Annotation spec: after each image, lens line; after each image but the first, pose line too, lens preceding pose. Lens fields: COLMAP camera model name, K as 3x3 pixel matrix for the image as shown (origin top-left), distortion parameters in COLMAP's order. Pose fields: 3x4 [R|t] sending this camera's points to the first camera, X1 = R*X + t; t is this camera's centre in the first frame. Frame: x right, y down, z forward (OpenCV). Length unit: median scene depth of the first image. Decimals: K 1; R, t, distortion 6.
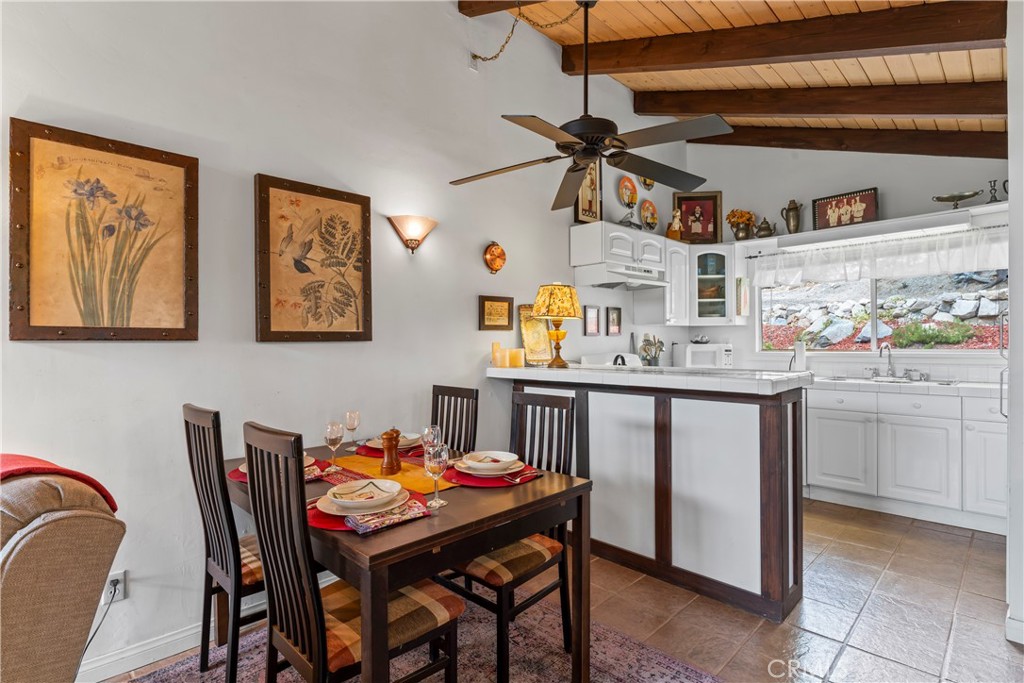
lens RADIAL K [[504.9, 0, 511.2], [0, 504.9, 343.3], [0, 0, 1]] dist [0.001278, -0.001302]
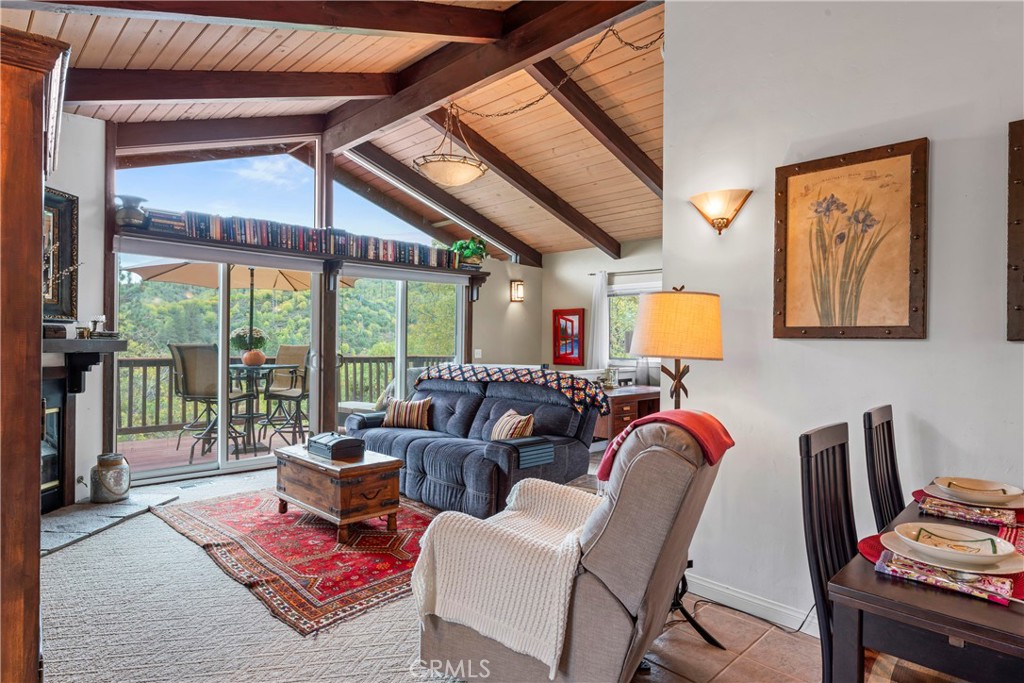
lens RADIAL K [[564.9, 0, 516.9], [0, 564.9, 343.8], [0, 0, 1]] dist [-0.016687, 0.003011]
pose [[0.012002, 0.001878, -0.999926, 0.182289], [-0.019058, 0.999817, 0.001649, 0.007355], [0.999746, 0.019037, 0.012035, 0.127668]]
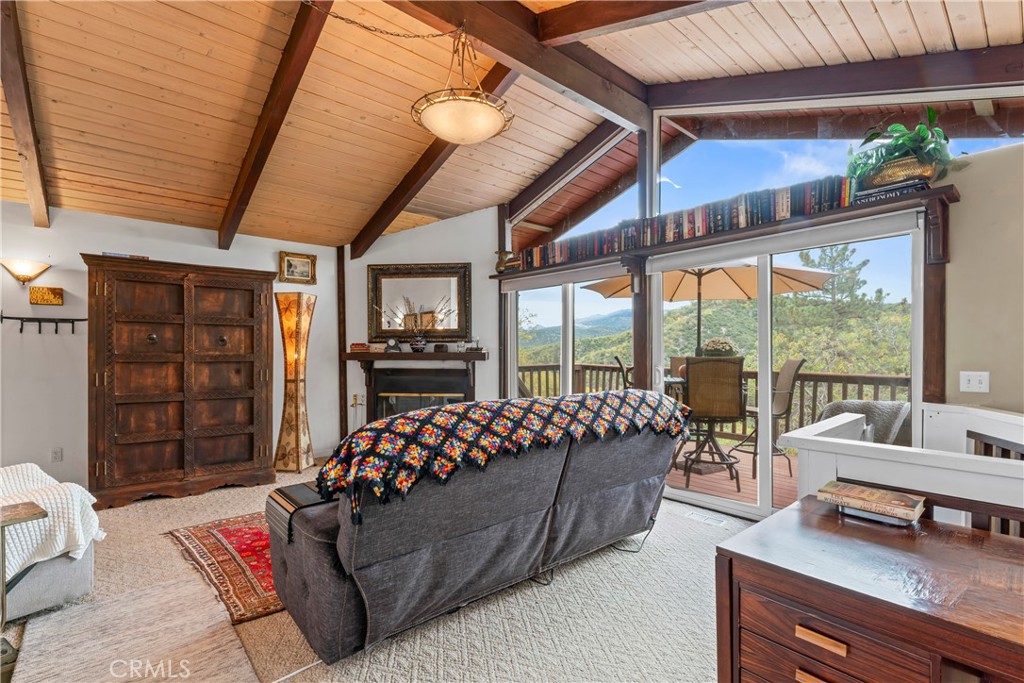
lens RADIAL K [[468.1, 0, 518.0], [0, 468.1, 344.9], [0, 0, 1]] dist [-0.002806, 0.001639]
pose [[-0.998449, -0.005291, 0.055430, -0.964073], [-0.005658, 0.999963, -0.006449, 0.003546], [-0.055393, -0.006753, -0.998442, 0.645463]]
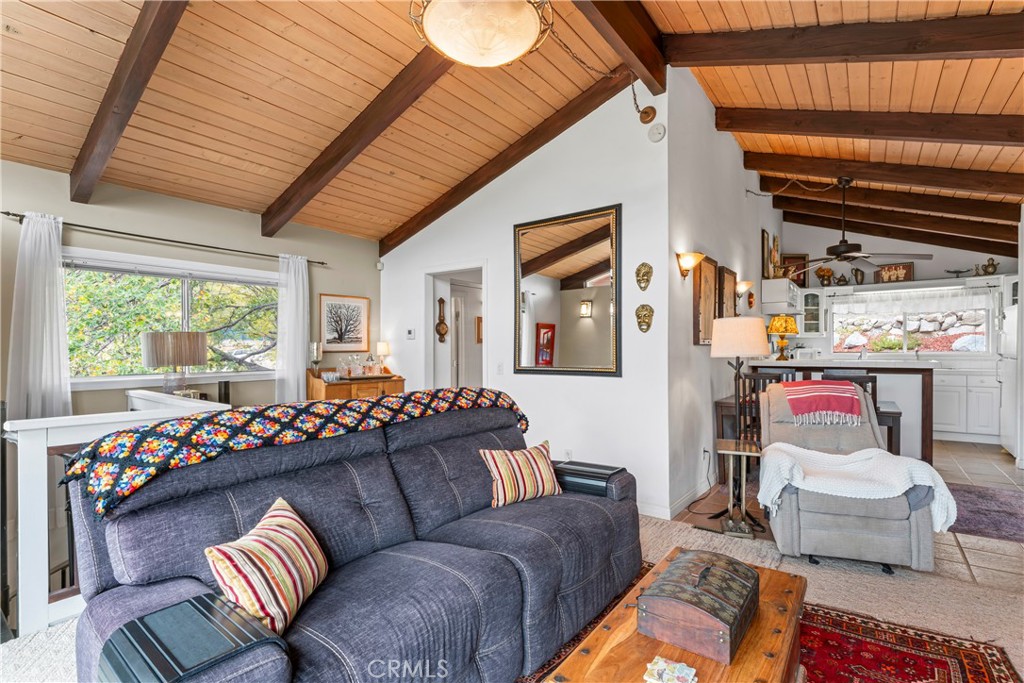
lens RADIAL K [[468.1, 0, 512.0], [0, 468.1, 356.4], [0, 0, 1]] dist [-0.002806, 0.001639]
pose [[0.989965, -0.005180, 0.141215, -0.907918], [0.003148, 0.999888, 0.014605, 0.002444], [-0.141275, -0.014014, 0.989871, -0.450382]]
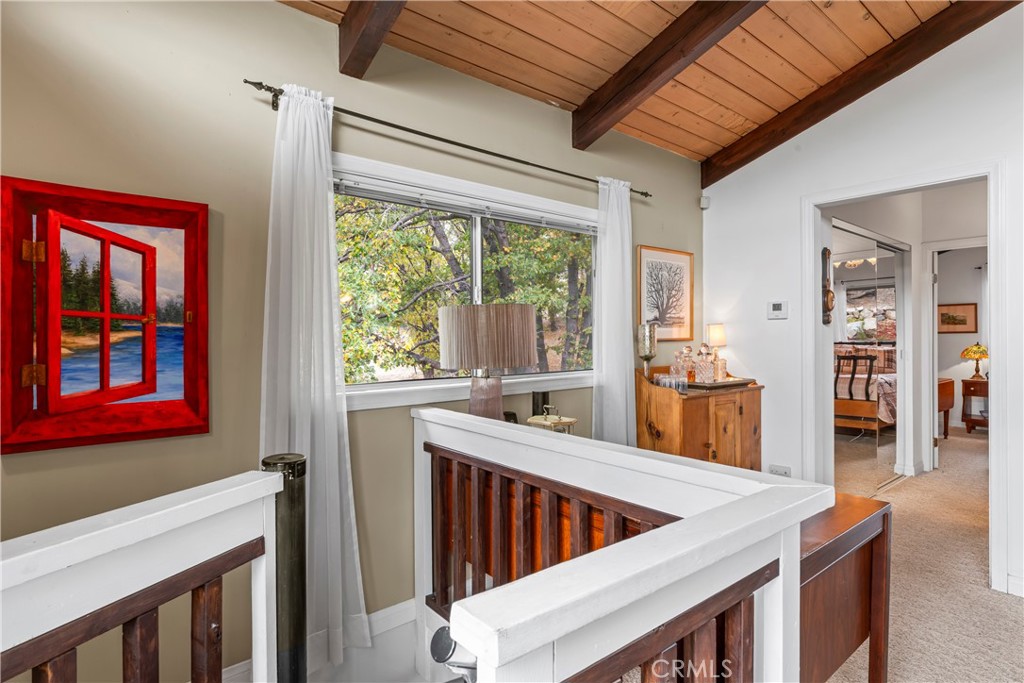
lens RADIAL K [[516.0, 0, 520.3], [0, 516.0, 345.0], [0, 0, 1]] dist [0.005630, 0.000529]
pose [[0.996026, -0.008531, -0.088648, -1.320279], [0.009223, 0.999930, 0.007394, 0.005915], [0.088579, -0.008183, 0.996036, -0.037424]]
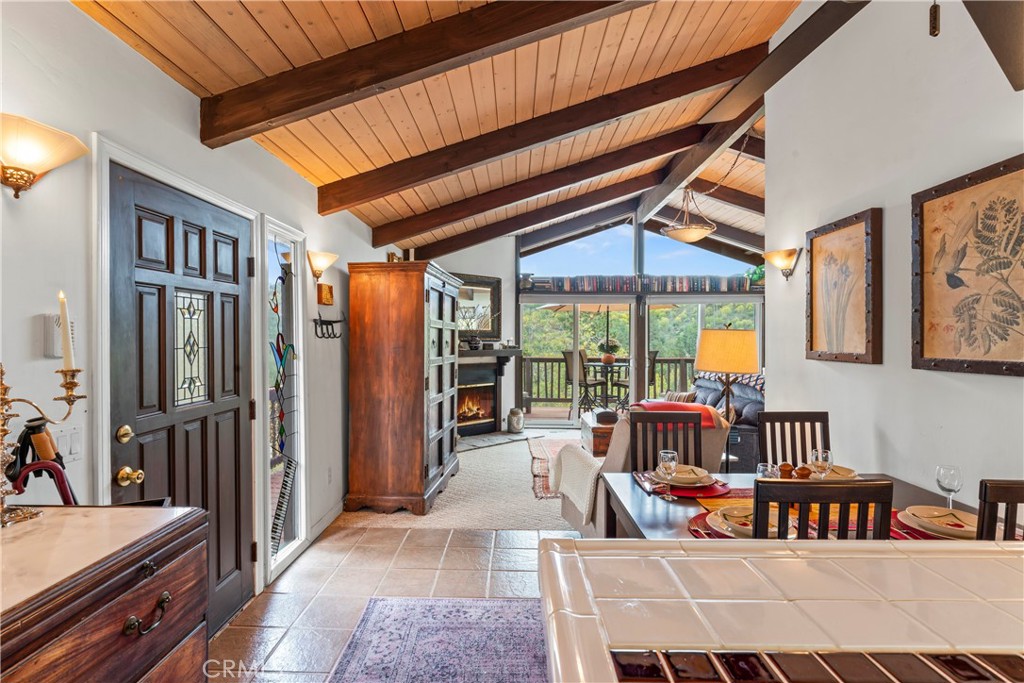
lens RADIAL K [[486.9, 0, 516.1], [0, 486.9, 339.1], [0, 0, 1]] dist [-0.004628, -0.000535]
pose [[-0.702271, -0.004140, -0.711898, 0.364989], [-0.012070, 0.999909, 0.006092, -0.029711], [0.711807, 0.012871, -0.702257, 0.586370]]
